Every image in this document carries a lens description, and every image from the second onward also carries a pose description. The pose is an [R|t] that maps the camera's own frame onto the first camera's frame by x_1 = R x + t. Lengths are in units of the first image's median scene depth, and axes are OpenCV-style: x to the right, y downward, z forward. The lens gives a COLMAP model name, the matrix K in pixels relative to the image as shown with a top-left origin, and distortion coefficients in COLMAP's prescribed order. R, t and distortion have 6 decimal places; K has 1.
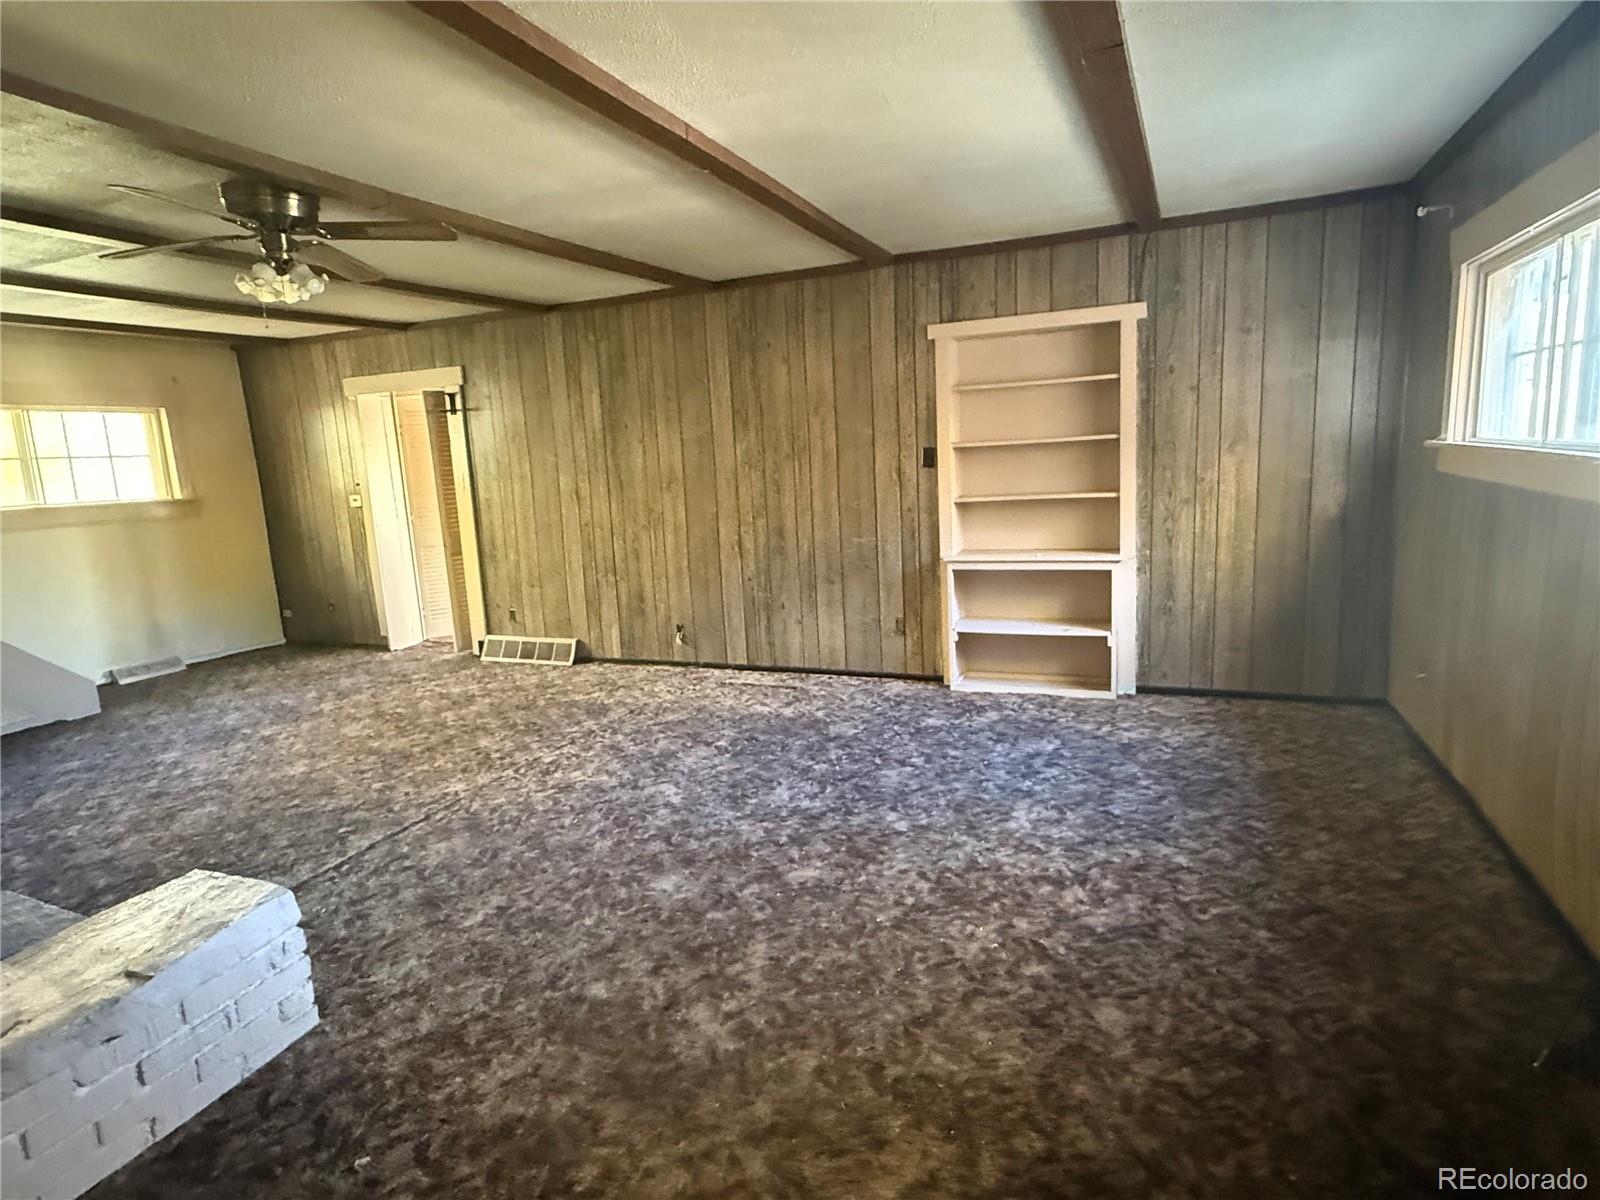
lens RADIAL K [[876.0, 0, 794.0], [0, 876.0, 599.4], [0, 0, 1]] dist [-0.000904, 0.000931]
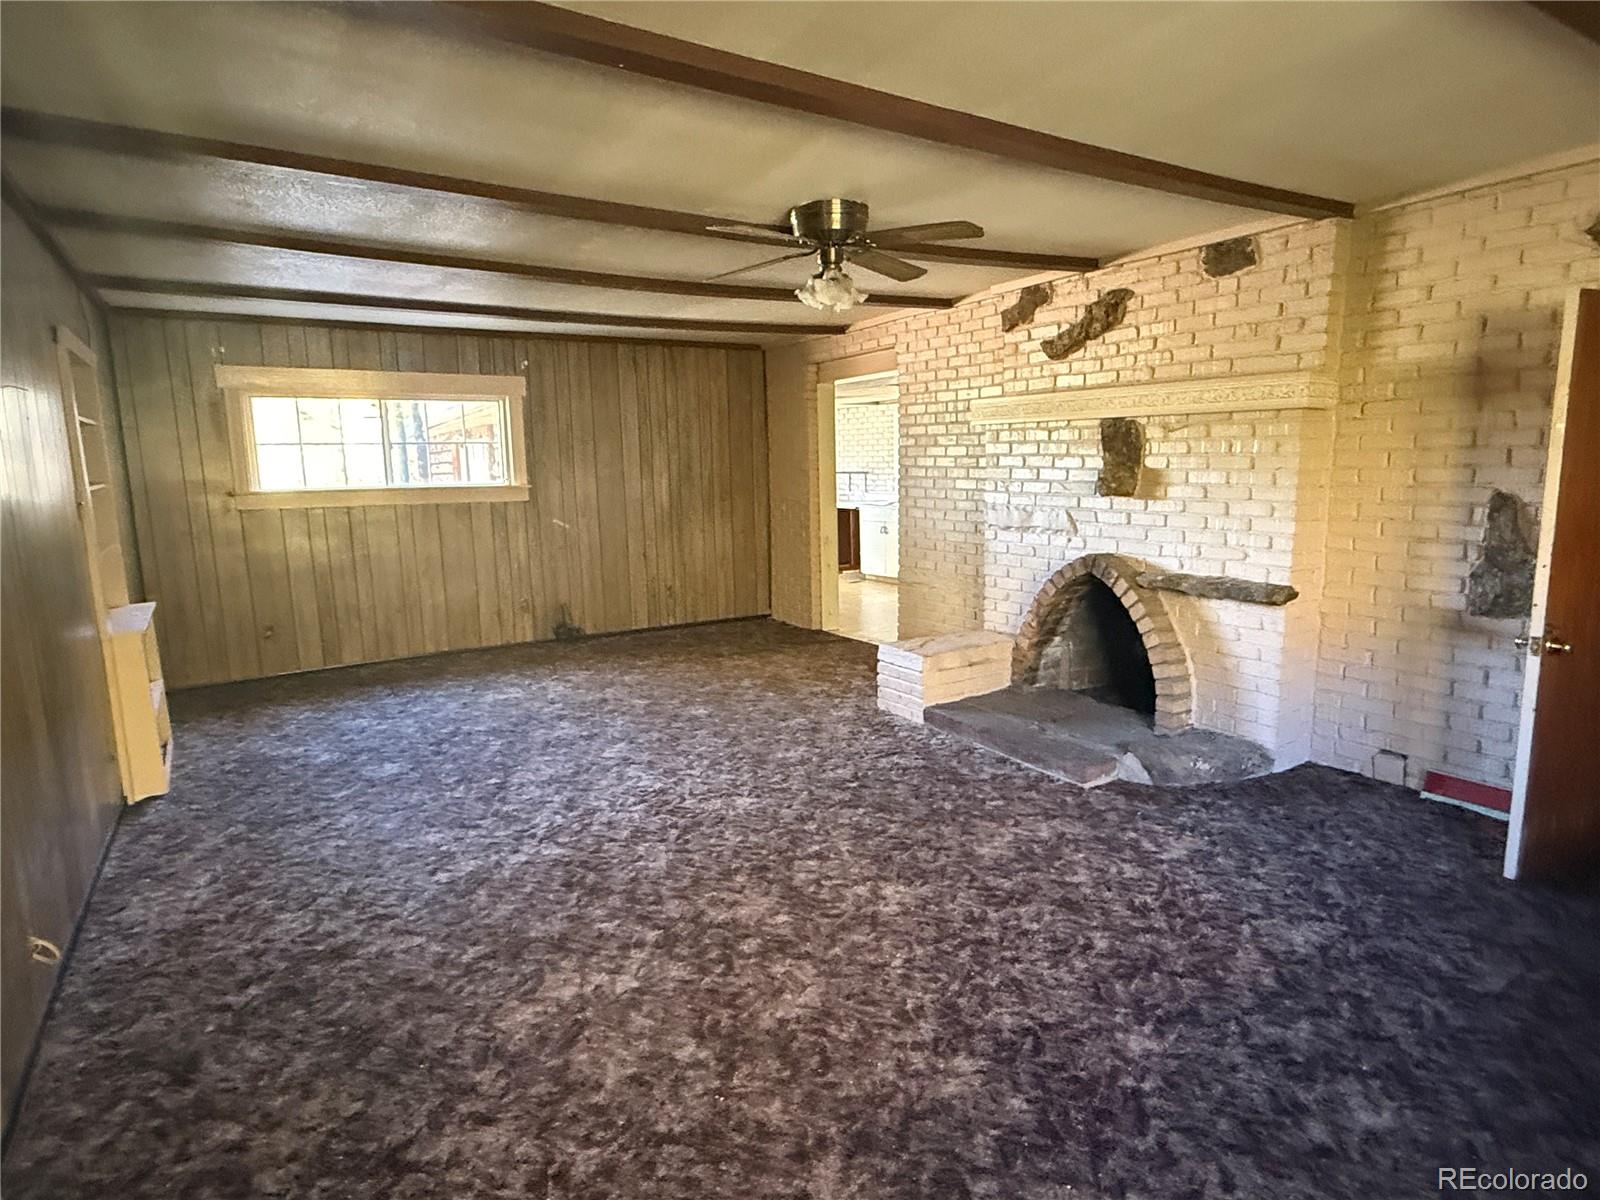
lens RADIAL K [[876.0, 0, 794.2], [0, 876.0, 597.9], [0, 0, 1]] dist [-0.000904, 0.000931]
pose [[-0.821445, -0.020547, 0.569918, -0.993463], [0.160435, 0.950664, 0.265515, -0.249591], [-0.547256, 0.309540, -0.777622, 1.681674]]
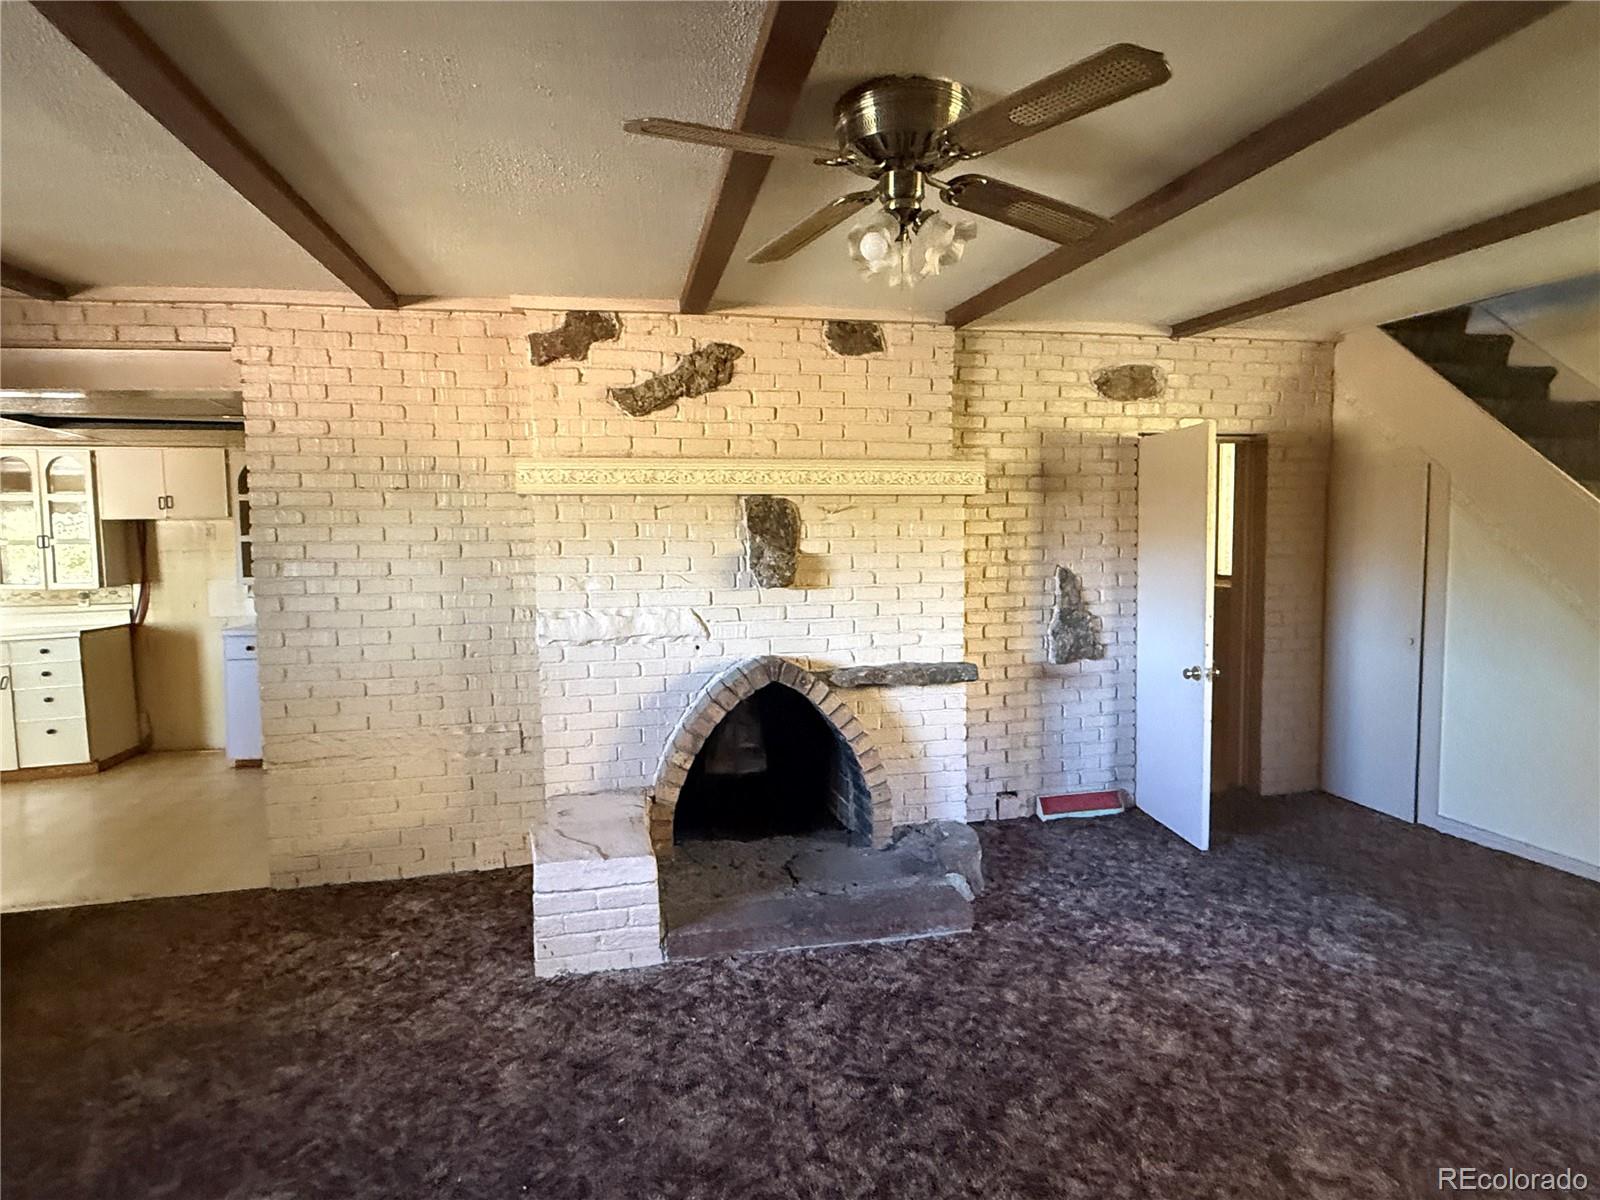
lens RADIAL K [[876.0, 0, 795.4], [0, 876.0, 596.4], [0, 0, 1]] dist [-0.000904, 0.000931]
pose [[-0.812155, 0.107546, -0.573444, -0.108474], [-0.043253, 0.969062, 0.242999, -0.227959], [0.581836, 0.222156, -0.782377, 1.265781]]
